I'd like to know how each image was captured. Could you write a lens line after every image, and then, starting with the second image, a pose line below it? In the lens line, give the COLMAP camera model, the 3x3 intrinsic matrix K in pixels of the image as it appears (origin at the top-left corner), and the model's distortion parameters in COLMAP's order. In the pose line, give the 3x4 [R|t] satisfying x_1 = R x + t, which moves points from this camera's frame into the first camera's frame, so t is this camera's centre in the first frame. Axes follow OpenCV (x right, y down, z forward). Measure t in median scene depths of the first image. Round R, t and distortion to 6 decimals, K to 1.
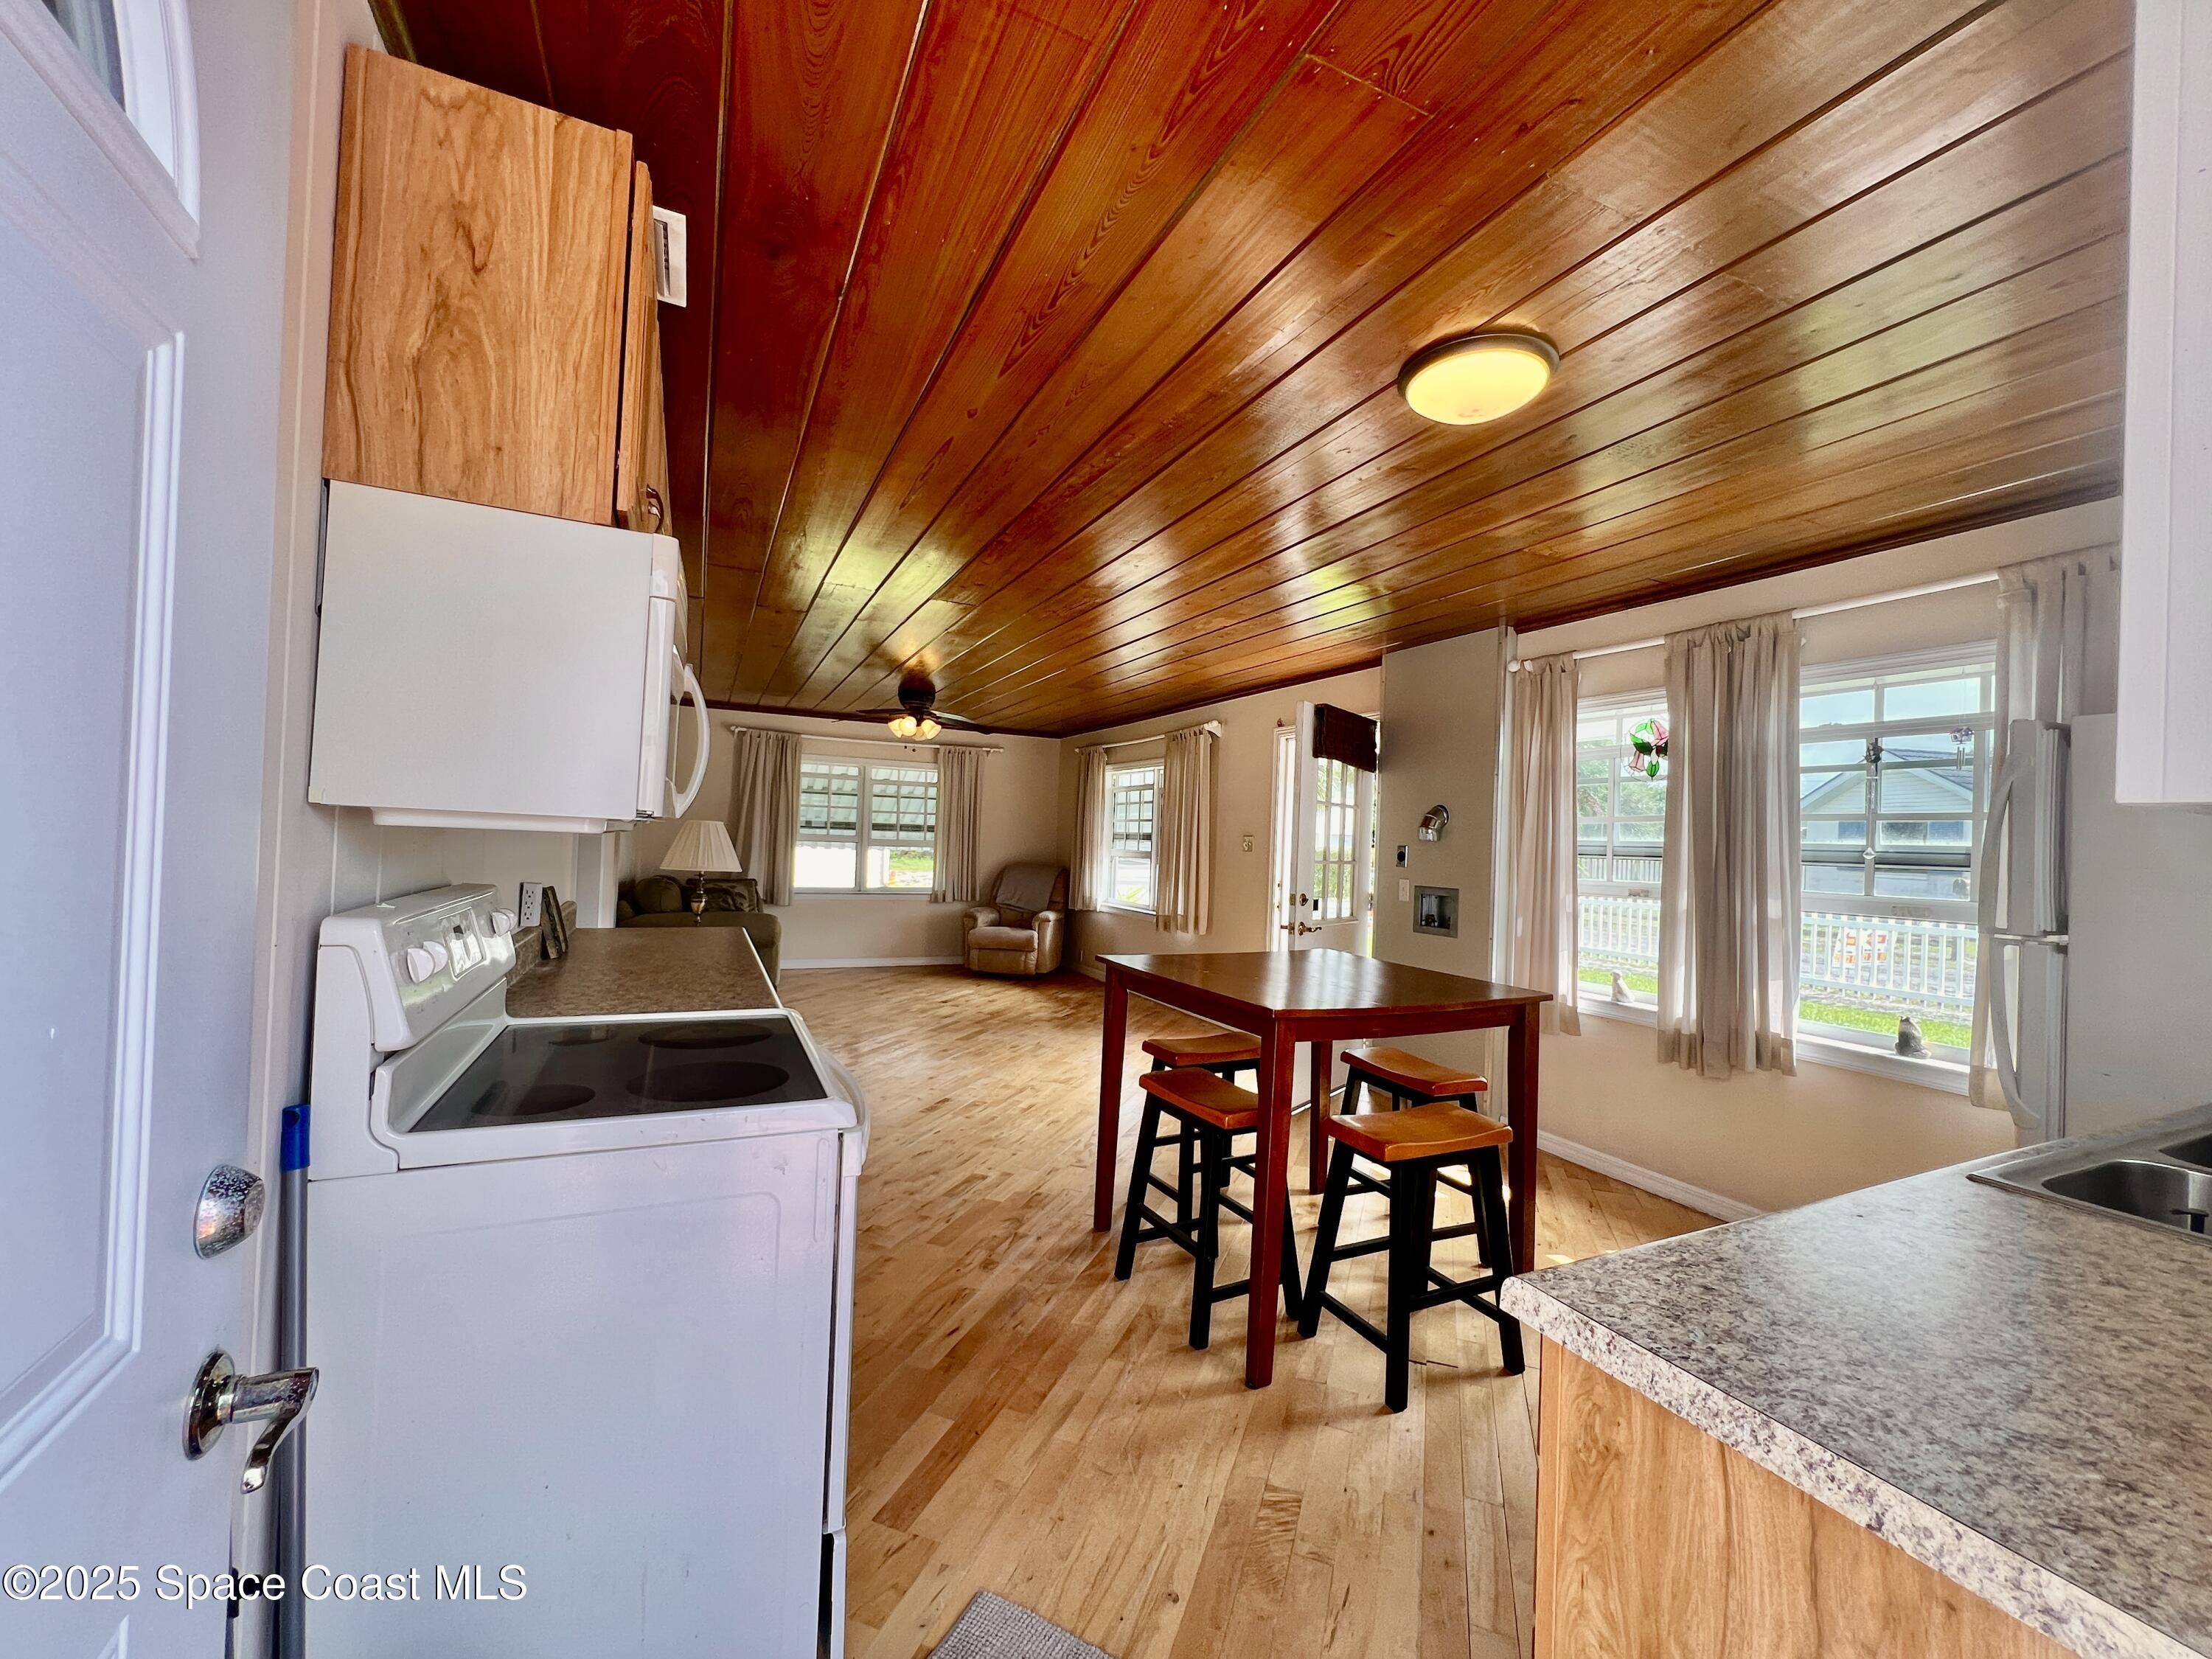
lens RADIAL K [[885.3, 0, 1106.0], [0, 885.3, 829.5], [0, 0, 1]] dist [0.000381, 0.000072]
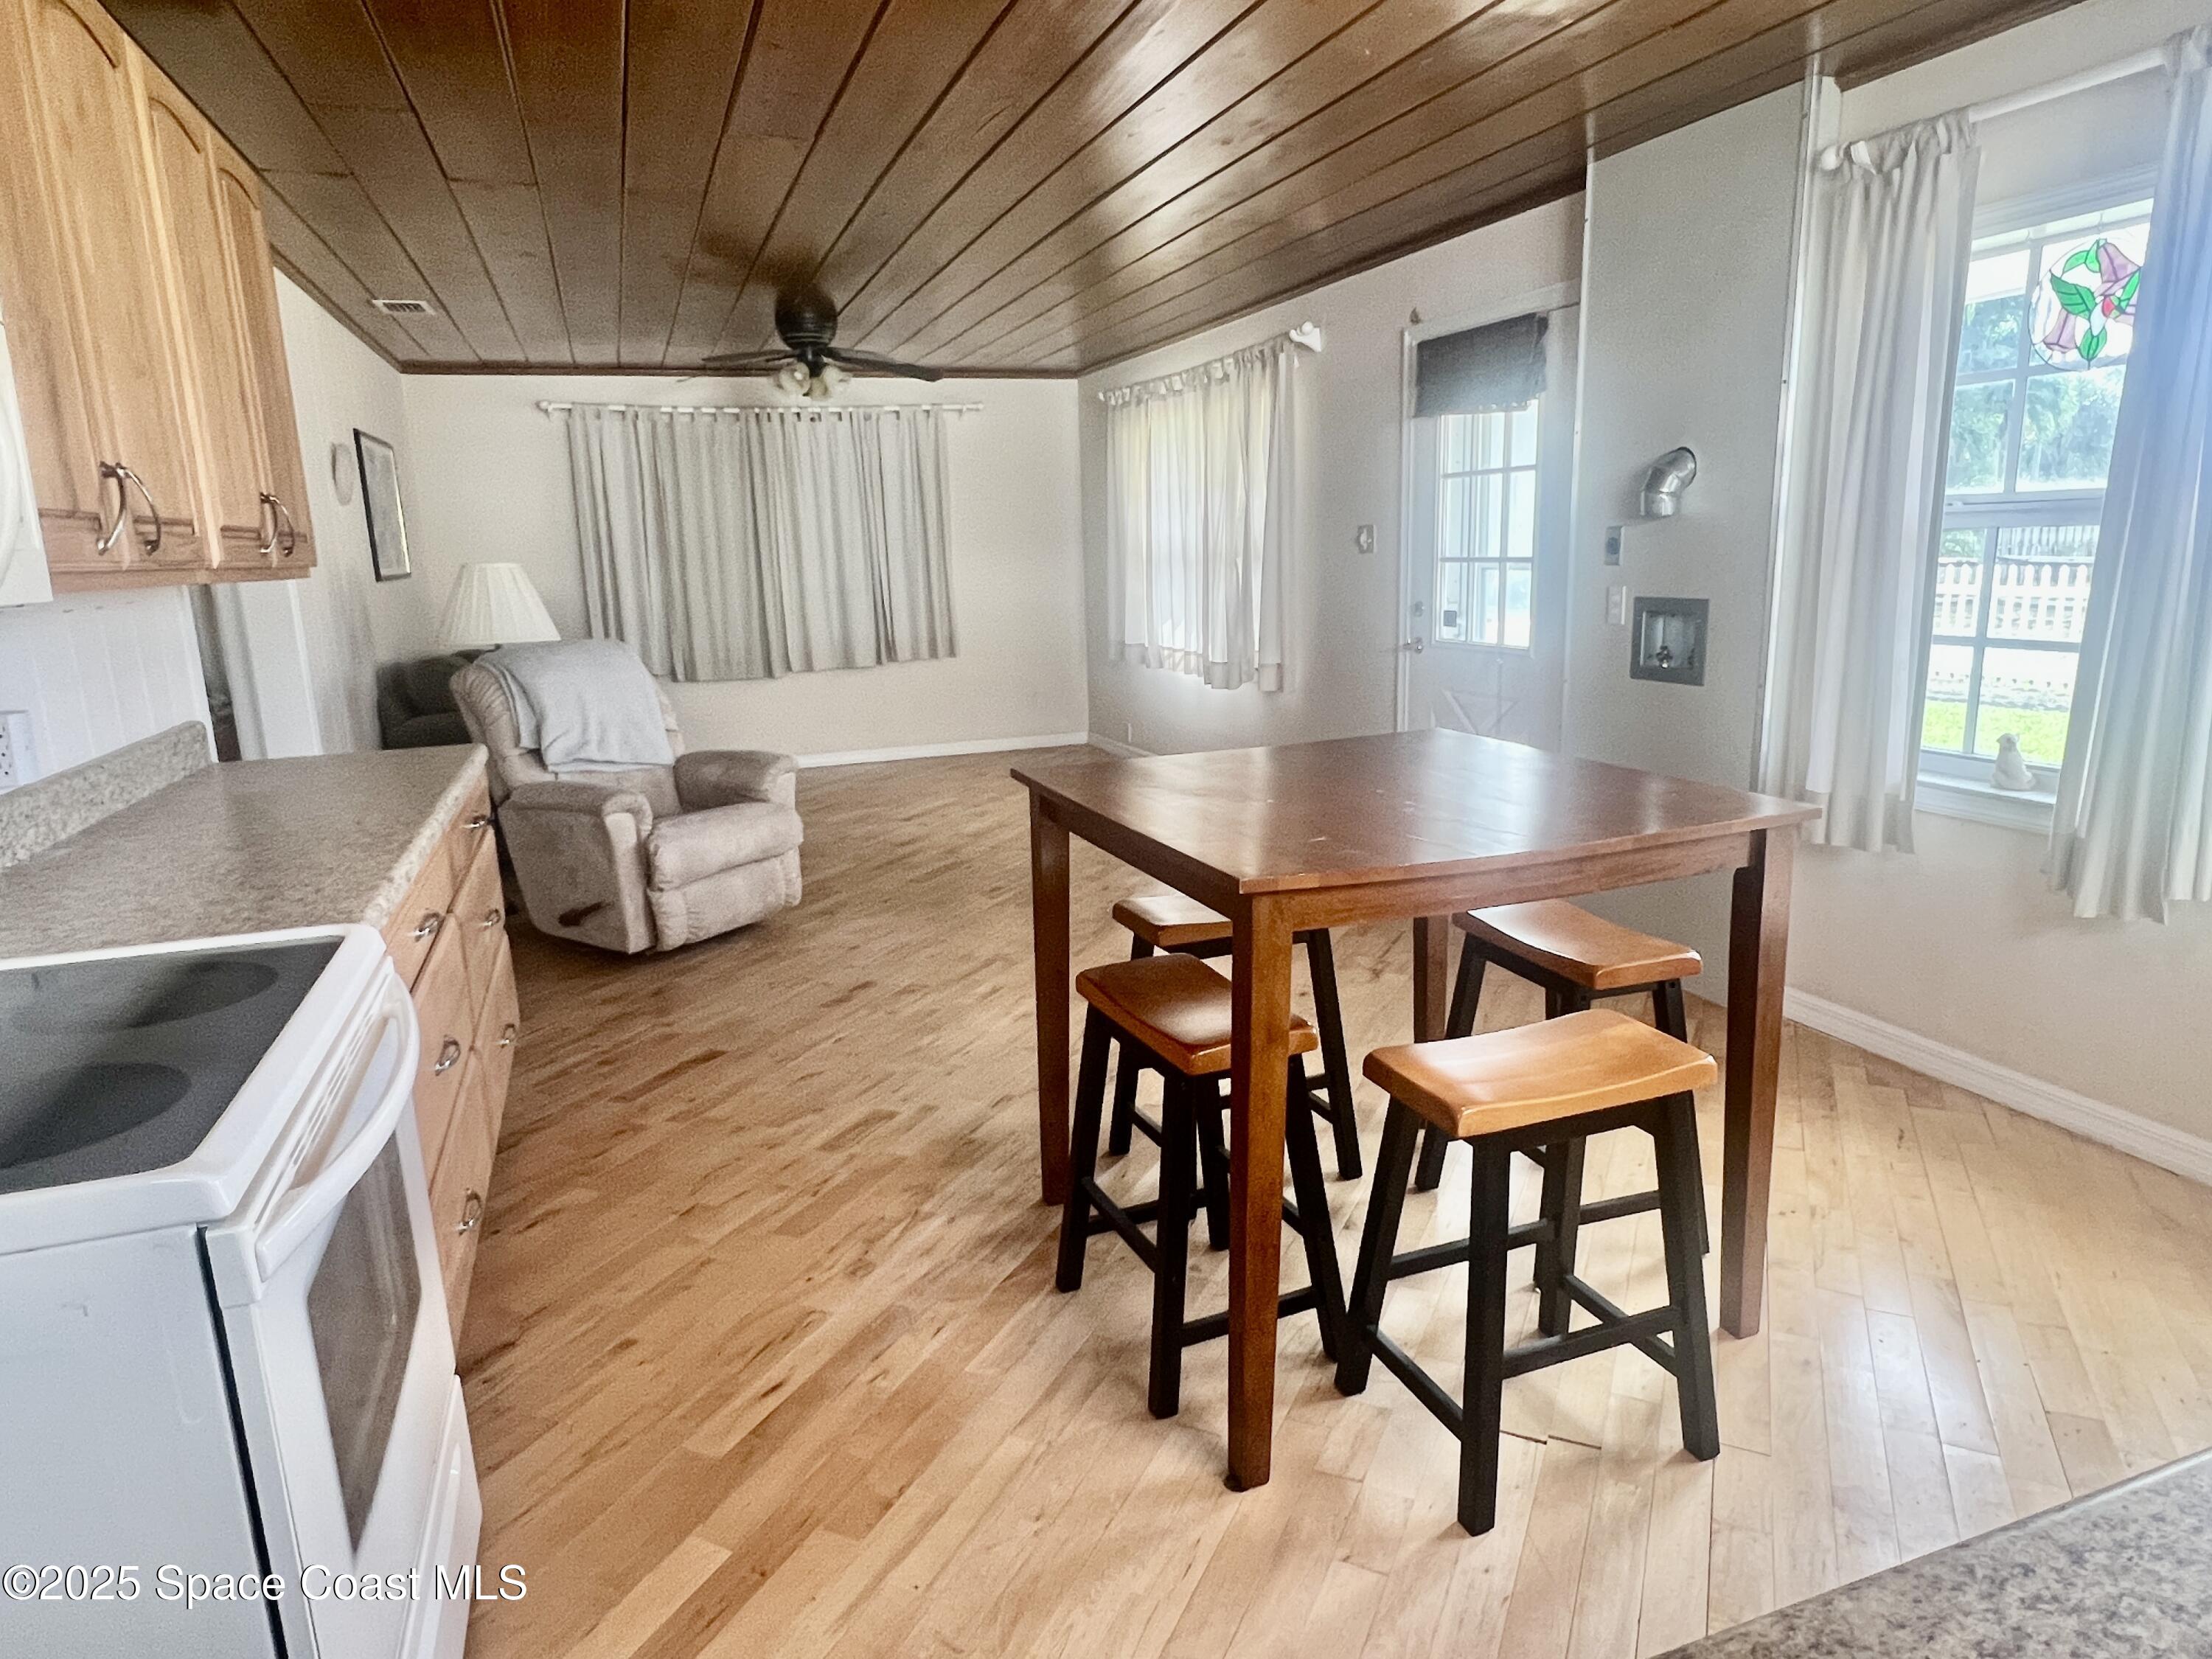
lens RADIAL K [[1313.5, 0, 1106.0], [0, 1313.5, 829.5], [0, 0, 1]] dist [0.007114, -0.000332]
pose [[0.993090, -0.047552, -0.107288, 0.162620], [0.070763, 0.971968, 0.224210, -0.009233], [0.093619, -0.230252, 0.968617, 0.190504]]
